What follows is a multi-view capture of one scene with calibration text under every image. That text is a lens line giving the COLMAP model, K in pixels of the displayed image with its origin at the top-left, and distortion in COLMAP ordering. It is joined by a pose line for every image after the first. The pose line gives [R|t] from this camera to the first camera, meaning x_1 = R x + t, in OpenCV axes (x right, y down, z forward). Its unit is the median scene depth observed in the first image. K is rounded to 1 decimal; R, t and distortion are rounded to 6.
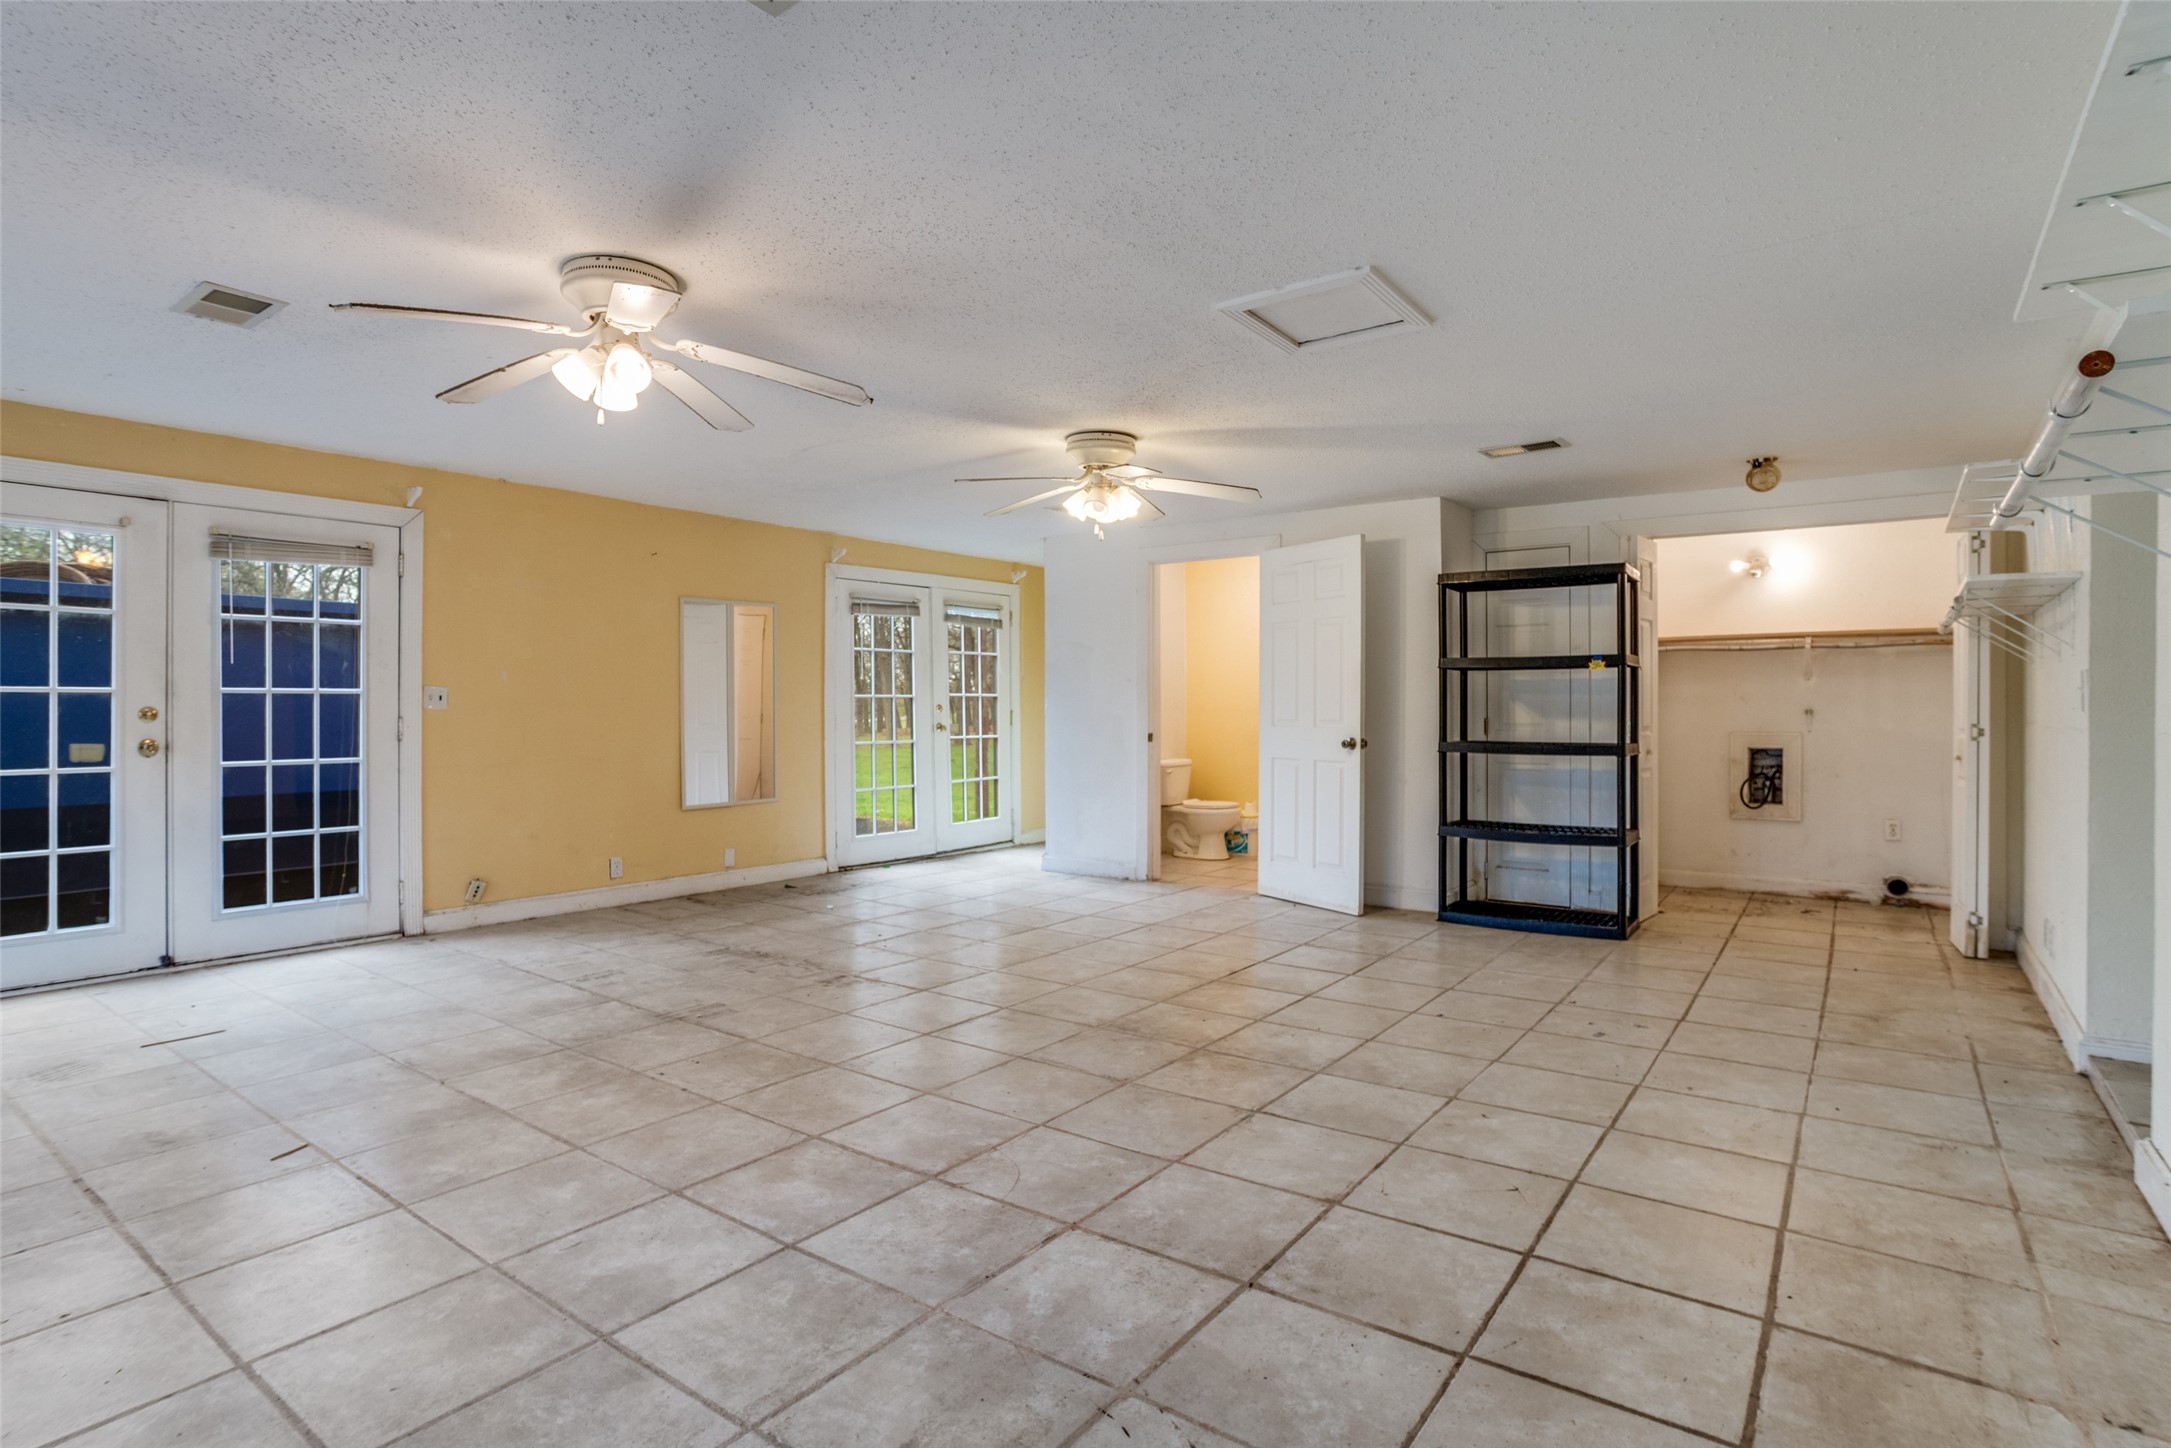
lens RADIAL K [[1053.4, 0, 1070.5], [0, 1053.4, 709.9], [0, 0, 1]] dist [-0.041960, 0.012192]
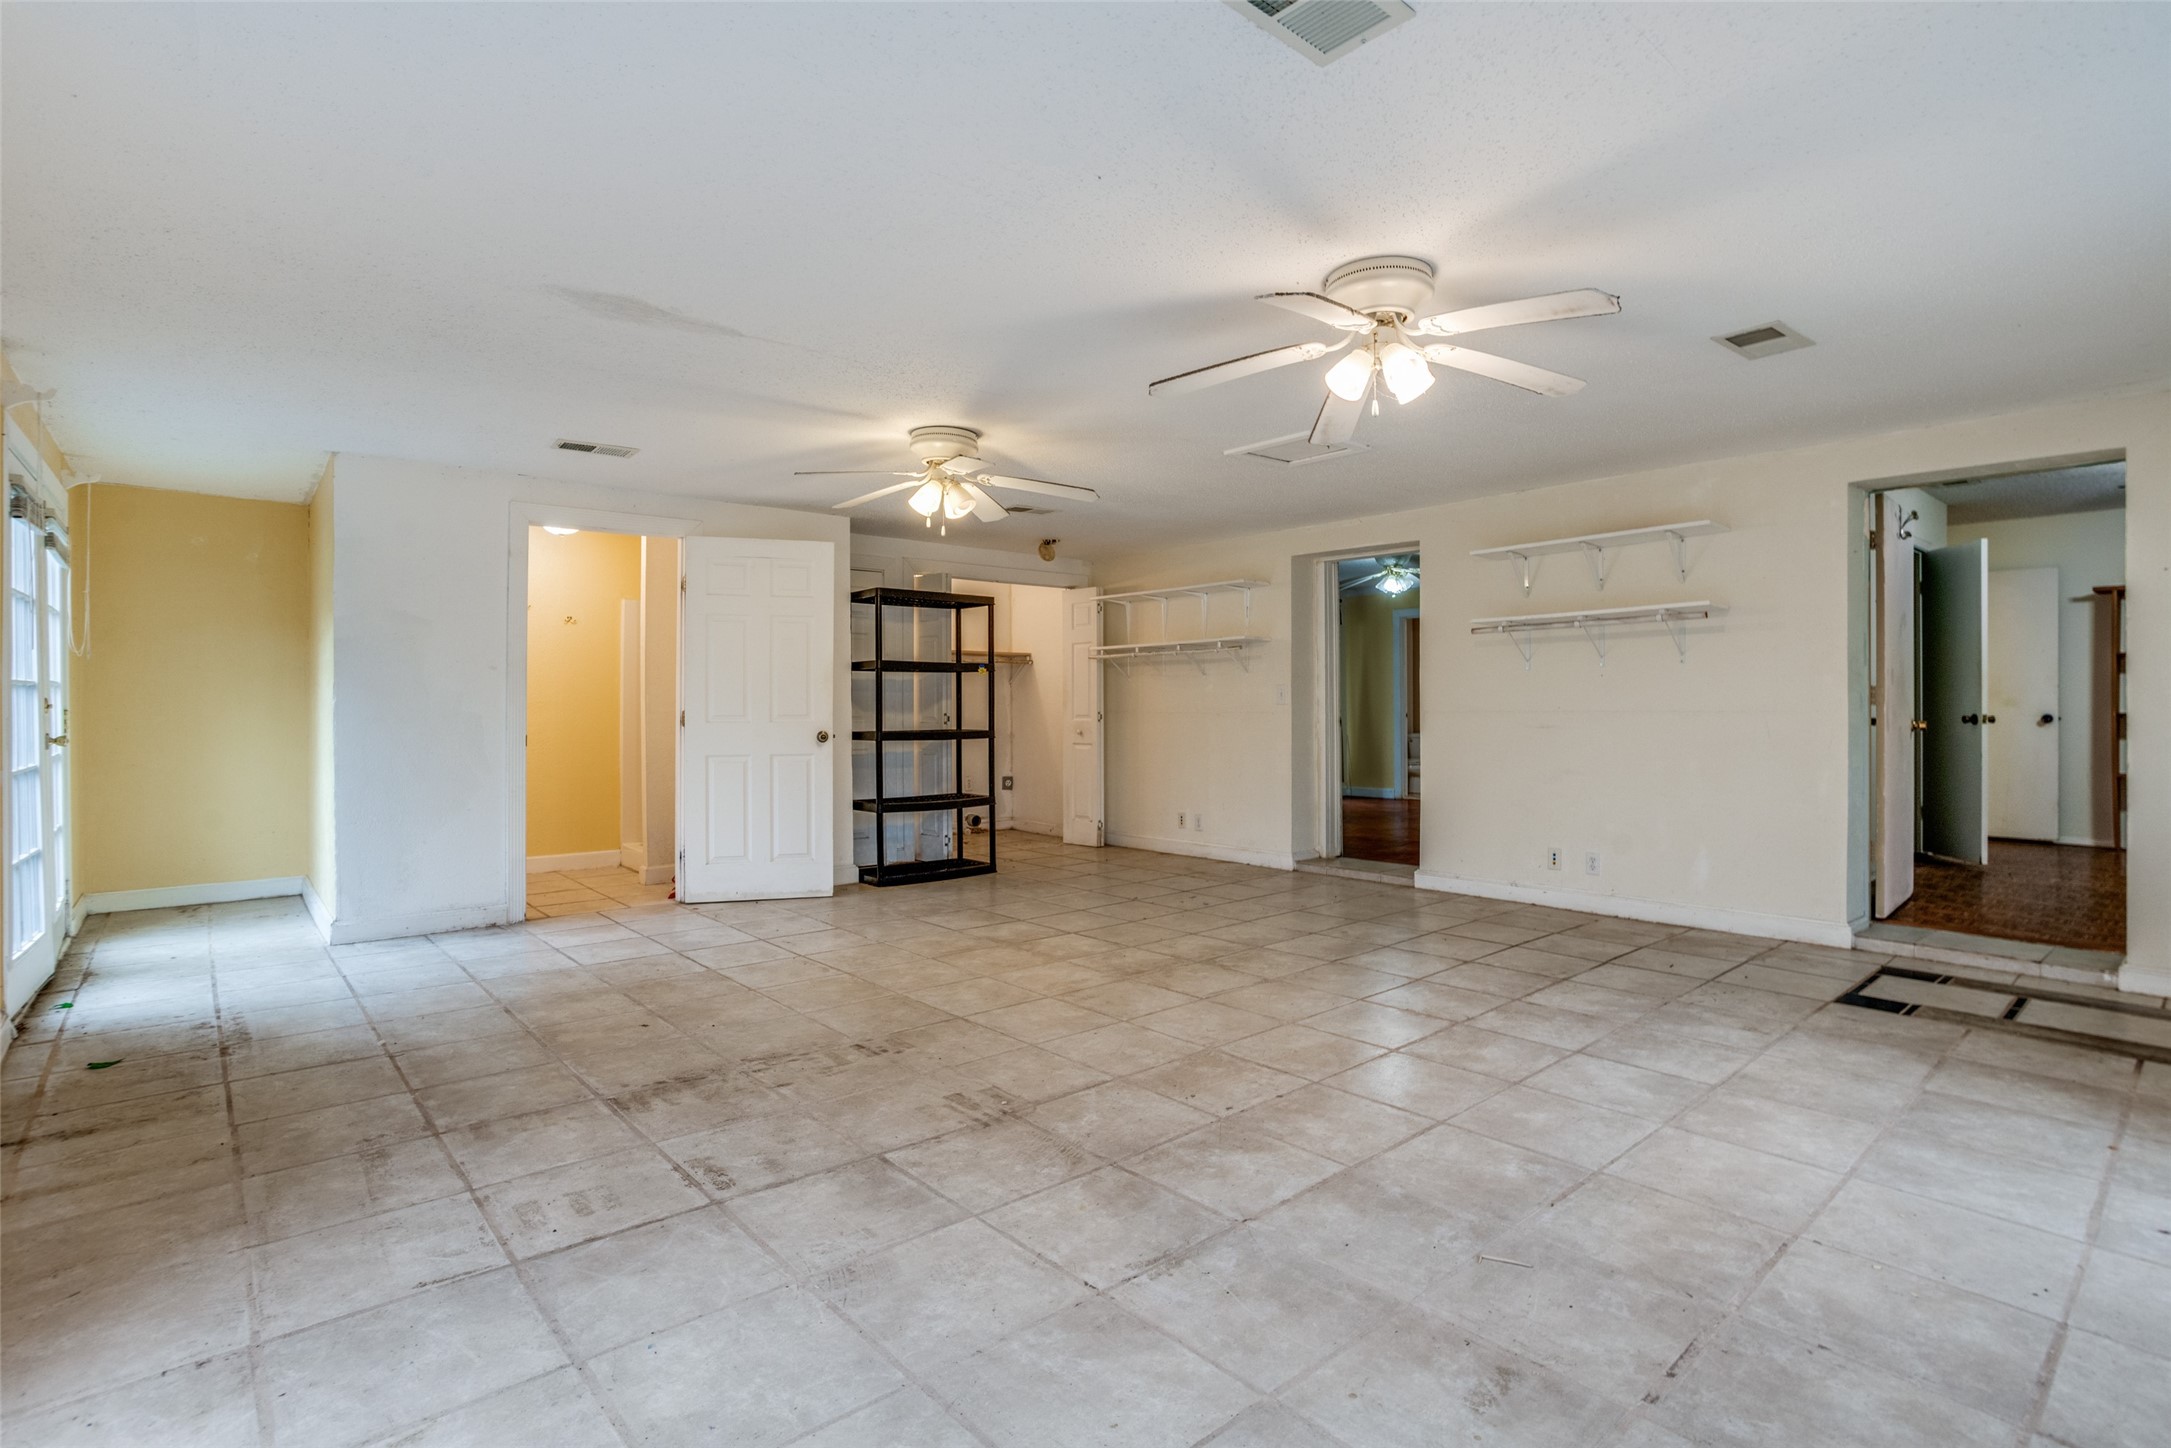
lens RADIAL K [[1053.4, 0, 1073.3], [0, 1053.4, 711.4], [0, 0, 1]] dist [-0.041960, 0.012192]
pose [[0.227890, -0.005100, 0.973673, -1.262014], [-0.000600, 0.999985, 0.005378, 0.000185], [-0.973687, -0.001810, 0.227884, 0.894578]]
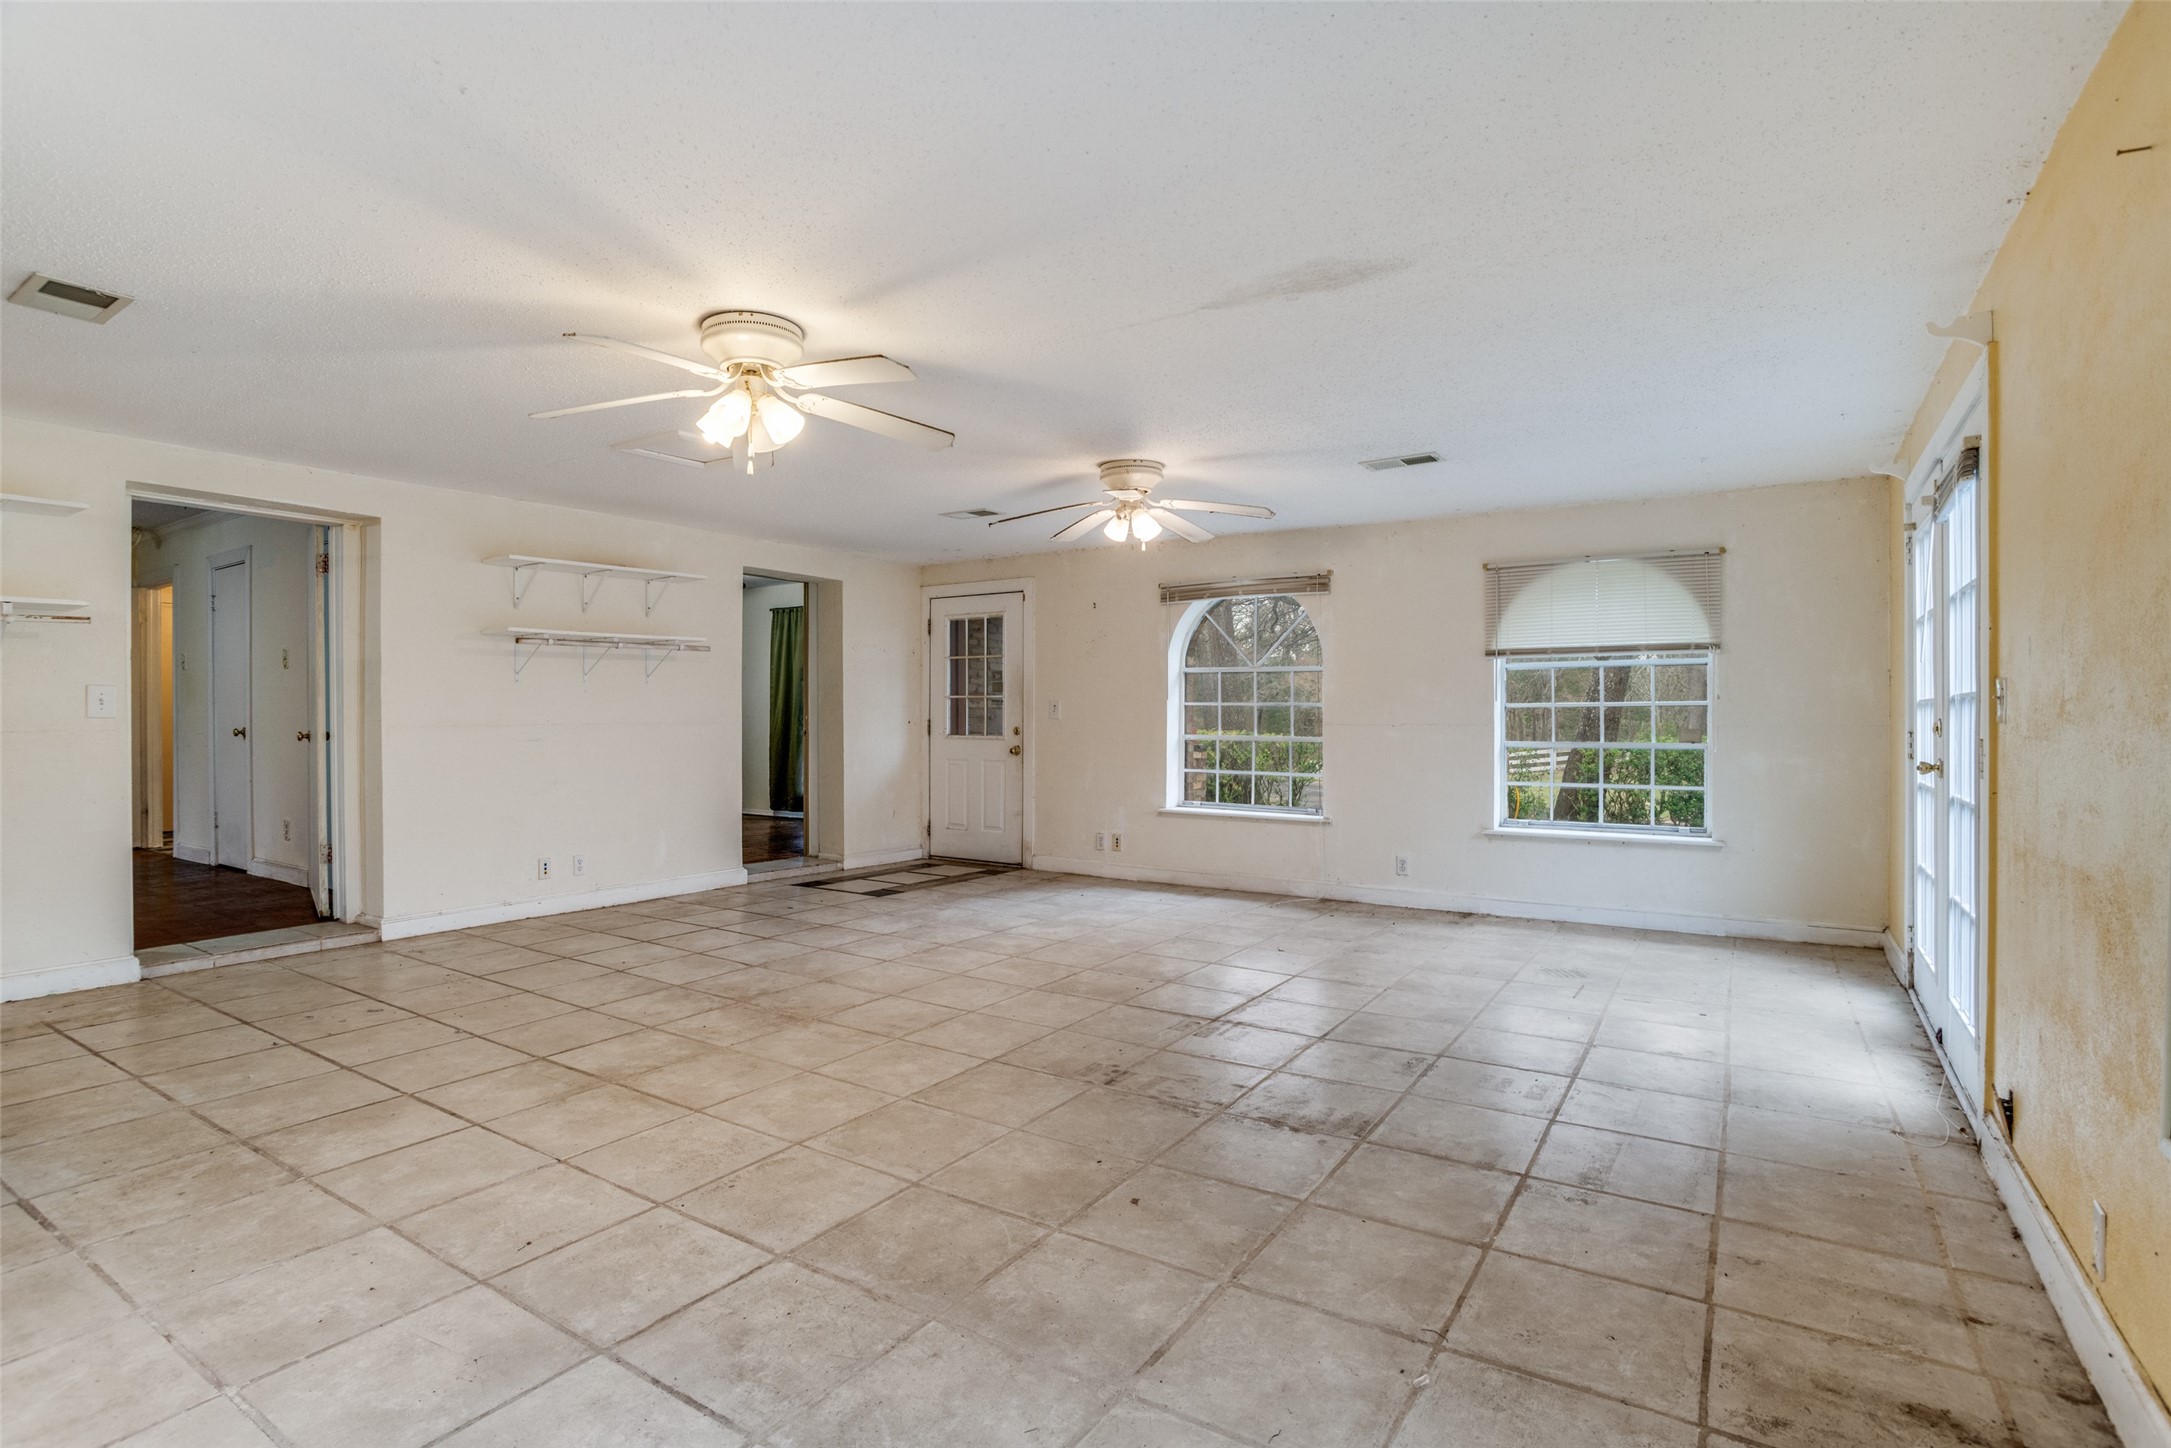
lens RADIAL K [[1053.4, 0, 1051.3], [0, 1053.4, 749.0], [0, 0, 1]] dist [-0.041960, 0.012192]
pose [[-0.999269, -0.005203, -0.037865, -0.196342], [-0.006231, 0.999614, 0.027081, -0.003814], [0.037709, 0.027297, -0.998916, 2.330117]]
